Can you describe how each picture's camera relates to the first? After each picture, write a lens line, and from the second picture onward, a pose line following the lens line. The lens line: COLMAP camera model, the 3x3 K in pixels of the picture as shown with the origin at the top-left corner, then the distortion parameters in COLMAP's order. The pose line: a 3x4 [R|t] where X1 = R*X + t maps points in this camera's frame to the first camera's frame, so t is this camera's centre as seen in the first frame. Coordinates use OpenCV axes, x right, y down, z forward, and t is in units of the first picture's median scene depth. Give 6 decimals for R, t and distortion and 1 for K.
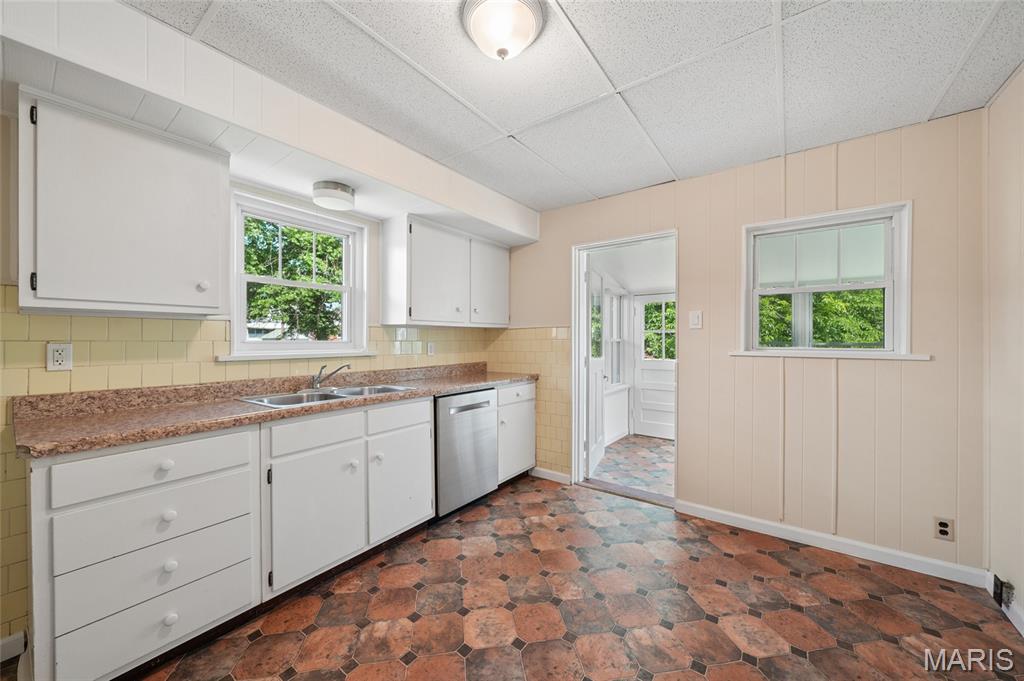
lens RADIAL K [[379.7, 0, 504.6], [0, 379.7, 341.5], [0, 0, 1]] dist [-0.000316, -0.000115]
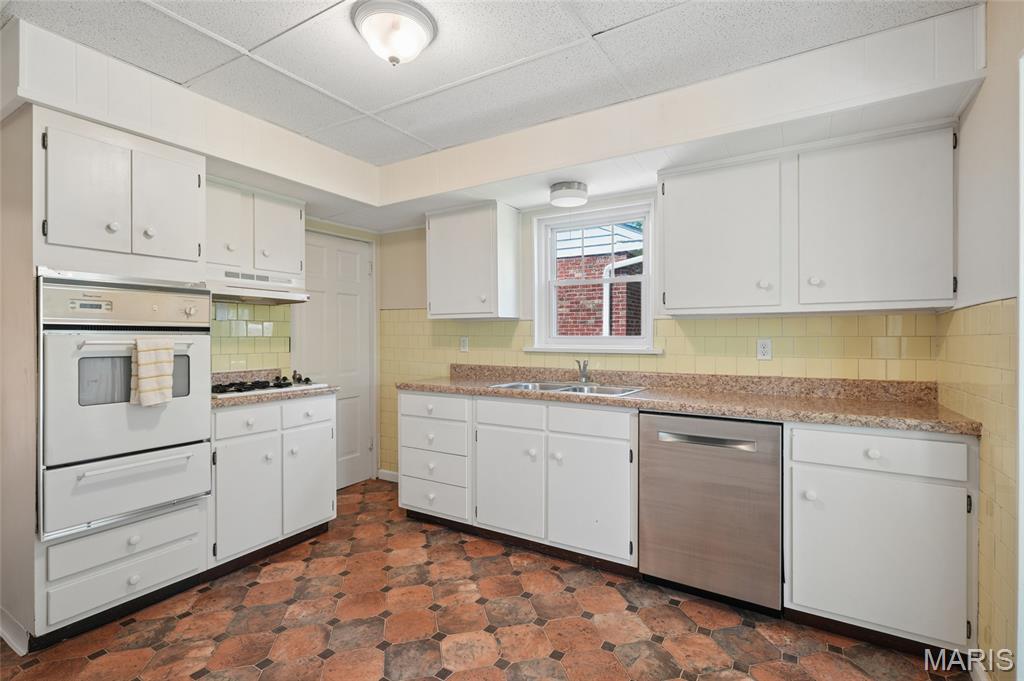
lens RADIAL K [[476.0, 0, 509.6], [0, 476.0, 335.5], [0, 0, 1]] dist [0.011759, -0.000211]
pose [[0.083271, 0.013291, -0.996438, 1.021327], [0.006346, 0.999884, 0.013867, -0.028996], [0.996507, -0.007479, 0.083177, 0.915713]]
